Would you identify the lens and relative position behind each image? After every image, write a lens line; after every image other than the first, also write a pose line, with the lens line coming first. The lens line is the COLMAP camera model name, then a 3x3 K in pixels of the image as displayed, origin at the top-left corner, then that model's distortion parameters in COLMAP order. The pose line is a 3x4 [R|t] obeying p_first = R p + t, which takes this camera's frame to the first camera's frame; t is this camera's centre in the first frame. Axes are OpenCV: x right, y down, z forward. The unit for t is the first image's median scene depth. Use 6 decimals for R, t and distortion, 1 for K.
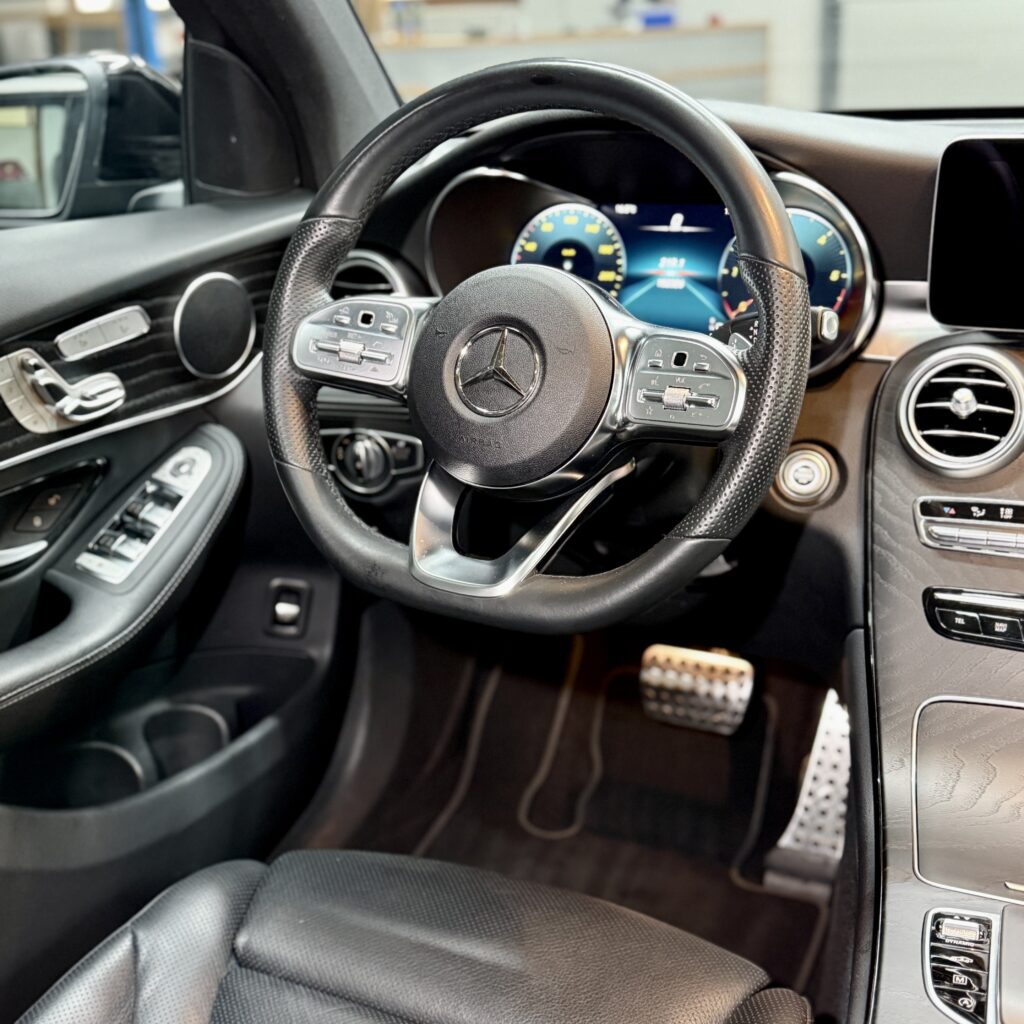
lens RADIAL K [[1320.0, 0, 512.0], [0, 1320.0, 512.0], [0, 0, 1]] dist [0.172908, -0.397813]
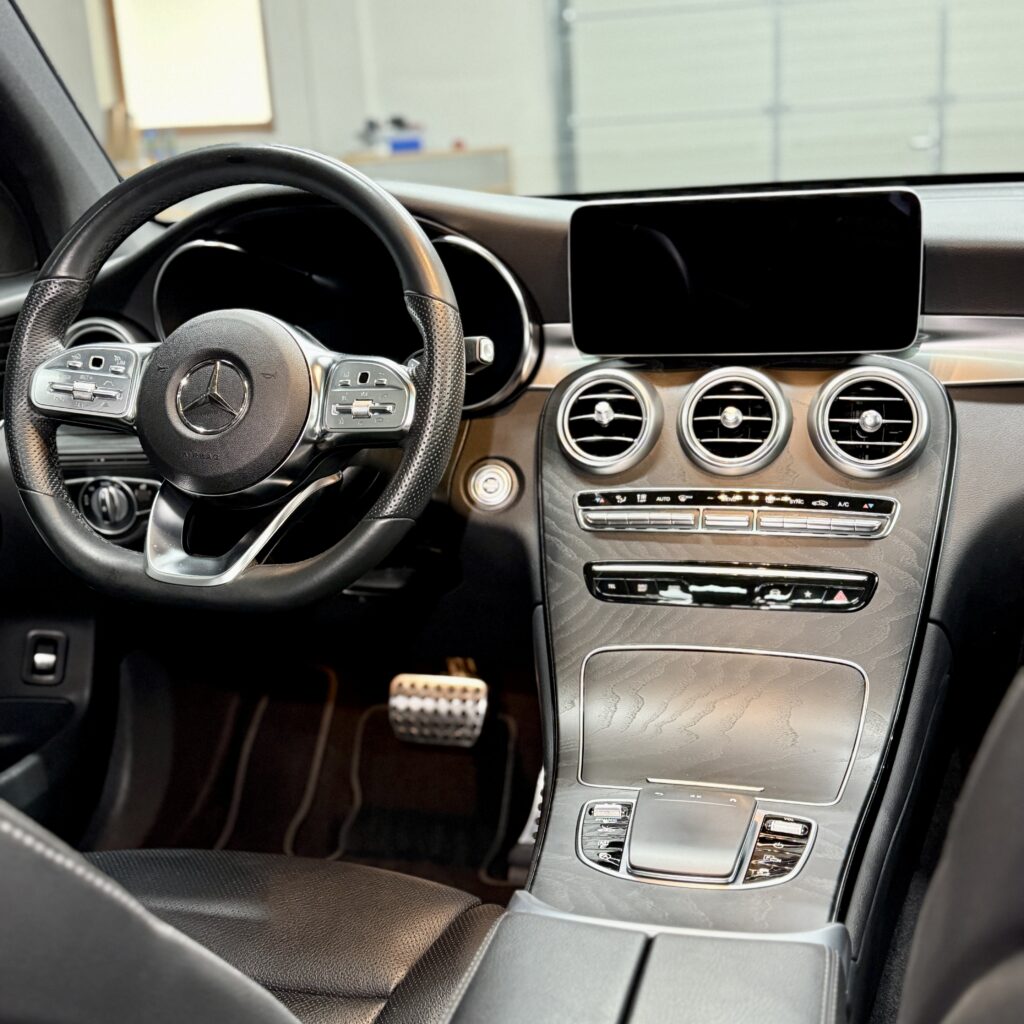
lens RADIAL K [[1320.0, 0, 512.0], [0, 1320.0, 512.0], [0, 0, 1]] dist [0.172908, -0.397813]
pose [[0.985554, -0.059664, 0.158507, 0.053370], [0.073420, 0.993892, -0.082392, 0.105028], [-0.152623, 0.092839, 0.983914, -0.187810]]
